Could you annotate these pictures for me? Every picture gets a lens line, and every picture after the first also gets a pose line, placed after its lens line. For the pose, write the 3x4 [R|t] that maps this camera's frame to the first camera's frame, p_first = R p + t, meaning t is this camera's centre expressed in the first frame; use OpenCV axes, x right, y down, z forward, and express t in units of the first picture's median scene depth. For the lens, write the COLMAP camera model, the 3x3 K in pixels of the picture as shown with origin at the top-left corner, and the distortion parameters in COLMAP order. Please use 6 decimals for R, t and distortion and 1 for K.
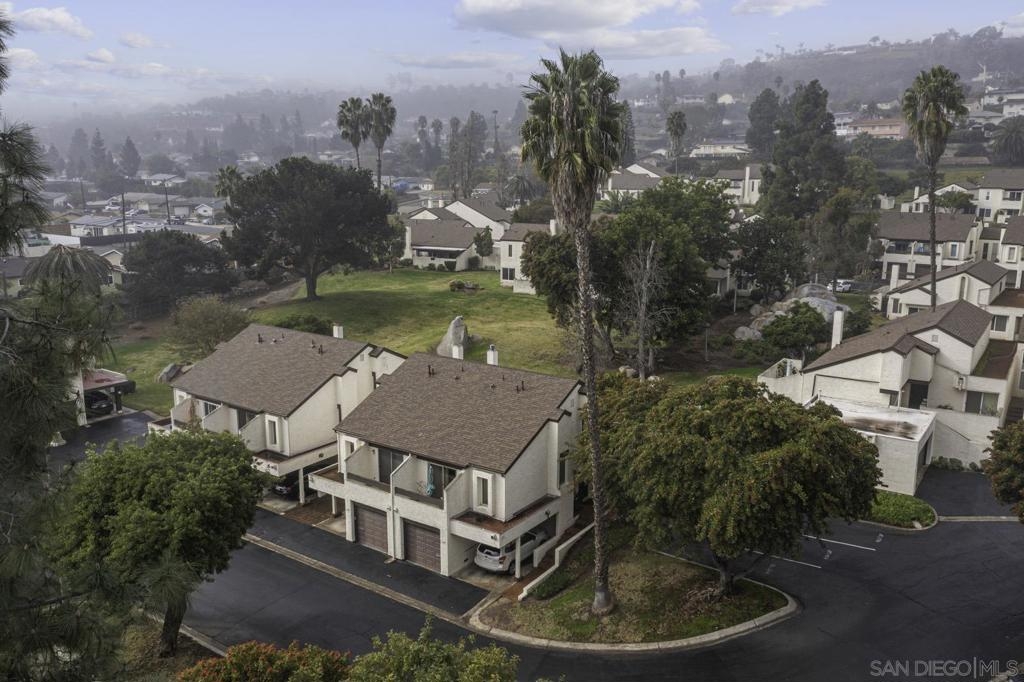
lens RADIAL K [[810.3, 0, 516.6], [0, 810.3, 341.2], [0, 0, 1]] dist [-0.007310, 0.010836]
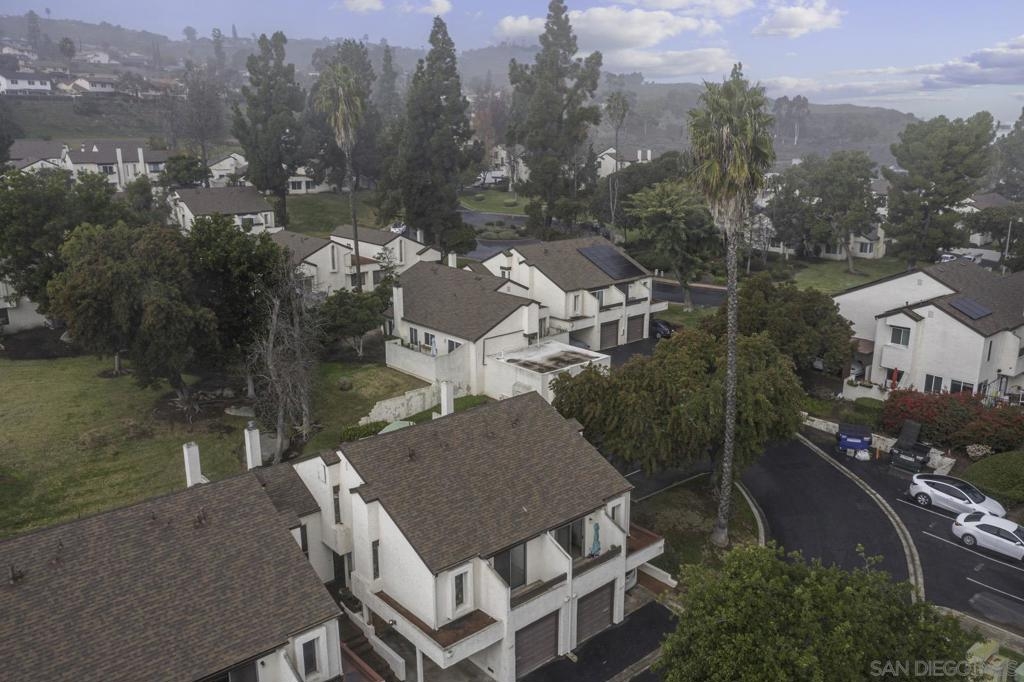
lens RADIAL K [[810.3, 0, 513.6], [0, 810.3, 339.3], [0, 0, 1]] dist [-0.007310, 0.010836]
pose [[0.249121, -0.247655, 0.936272, -0.568901], [0.207715, 0.957917, 0.198113, -0.145288], [-0.945935, 0.145124, 0.290079, 0.507598]]
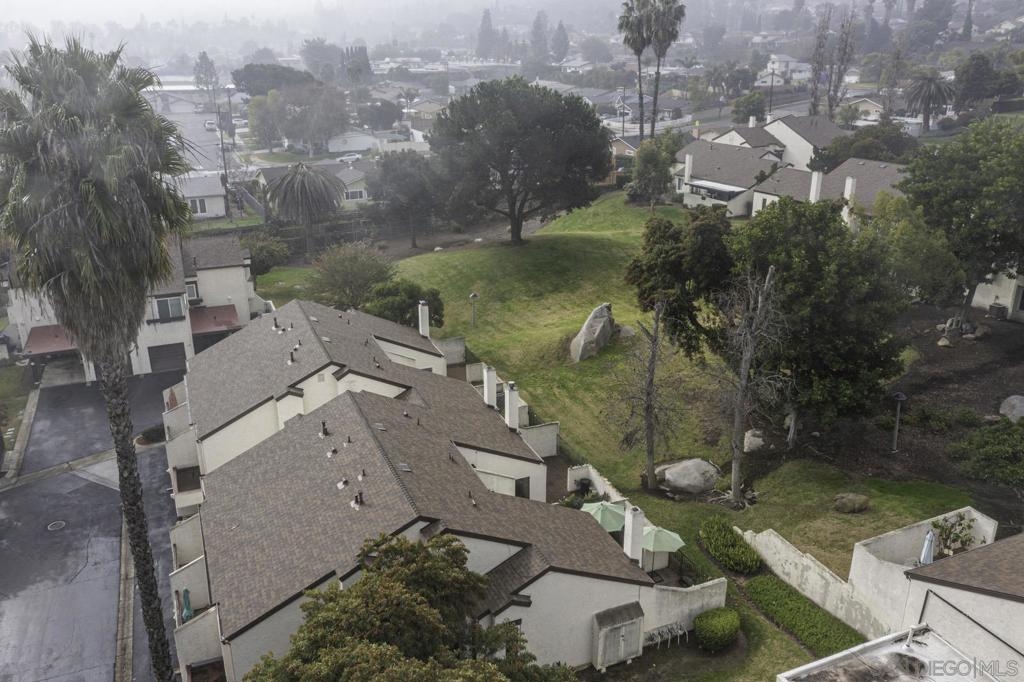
lens RADIAL K [[810.3, 0, 510.6], [0, 810.3, 339.8], [0, 0, 1]] dist [-0.007310, 0.010836]
pose [[0.841119, 0.181413, -0.509517, 0.309028], [-0.106249, 0.979135, 0.173222, -0.146659], [0.530310, -0.091565, 0.842844, 0.348209]]
